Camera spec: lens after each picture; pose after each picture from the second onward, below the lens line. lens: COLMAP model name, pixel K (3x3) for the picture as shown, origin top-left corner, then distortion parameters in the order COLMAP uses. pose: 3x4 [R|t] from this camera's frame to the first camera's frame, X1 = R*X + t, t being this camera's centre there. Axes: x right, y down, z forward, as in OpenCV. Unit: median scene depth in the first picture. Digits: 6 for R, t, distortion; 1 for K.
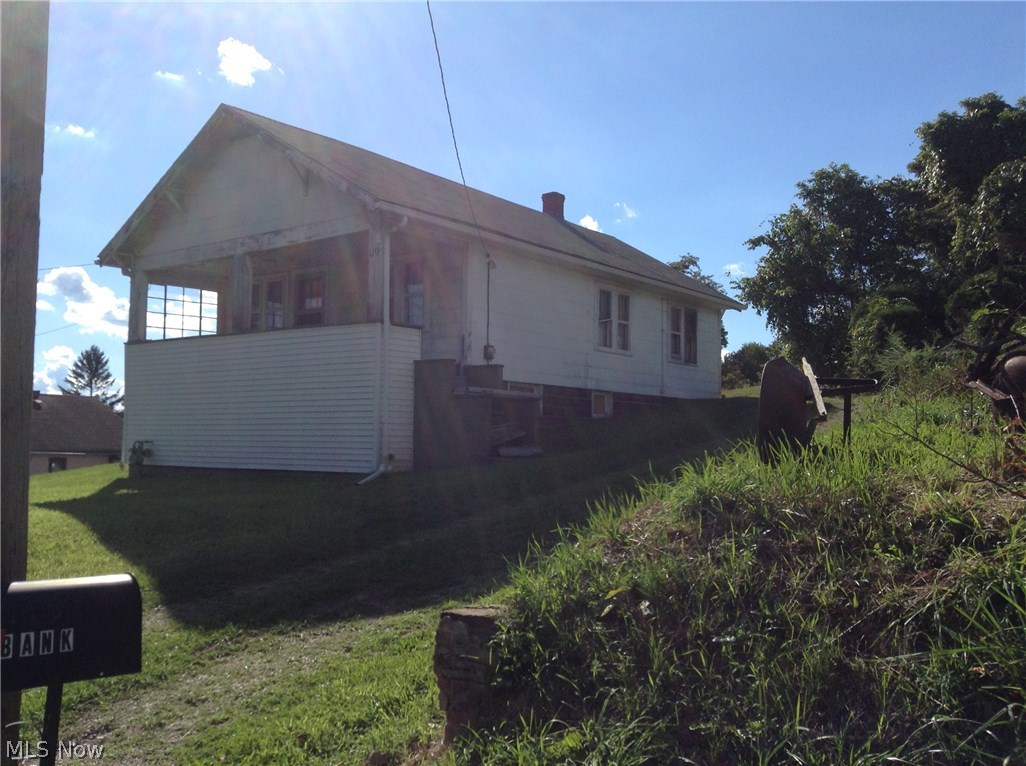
lens RADIAL K [[967.1, 0, 513.0], [0, 967.1, 383.0], [0, 0, 1]] dist [0.184027, -0.381781]
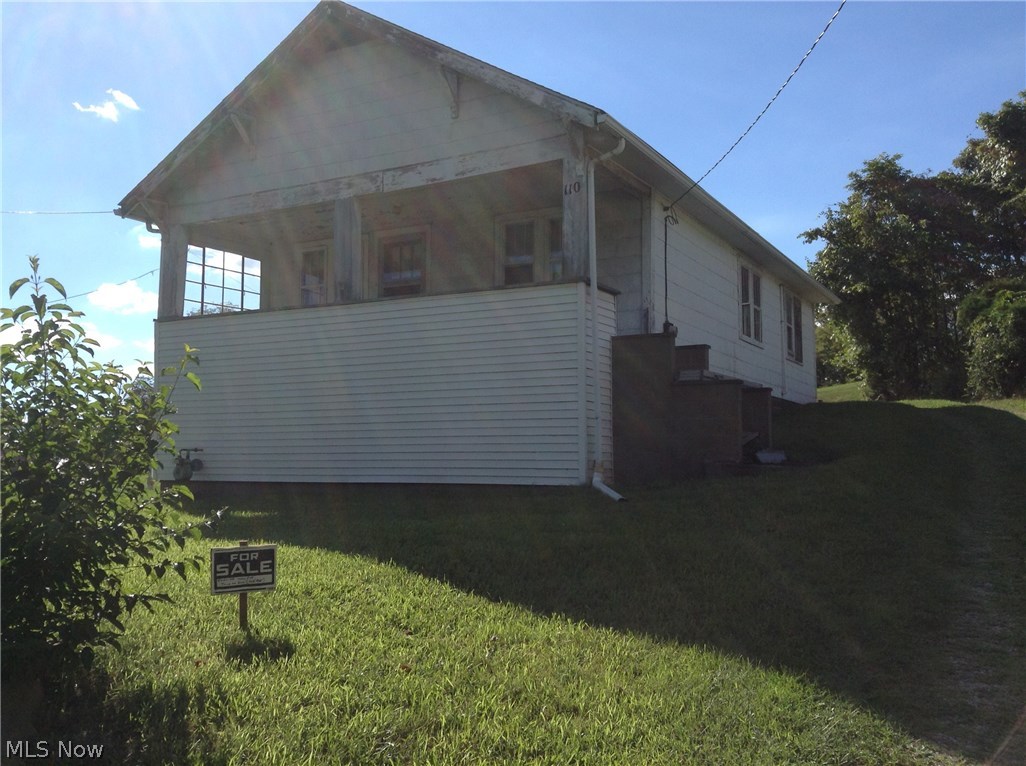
lens RADIAL K [[967.1, 0, 513.0], [0, 967.1, 383.0], [0, 0, 1]] dist [0.184027, -0.381781]
pose [[0.988911, 0.007200, 0.148337, -0.233431], [-0.003170, 0.999620, -0.027387, 0.027463], [-0.148478, 0.026613, 0.988558, 0.215148]]
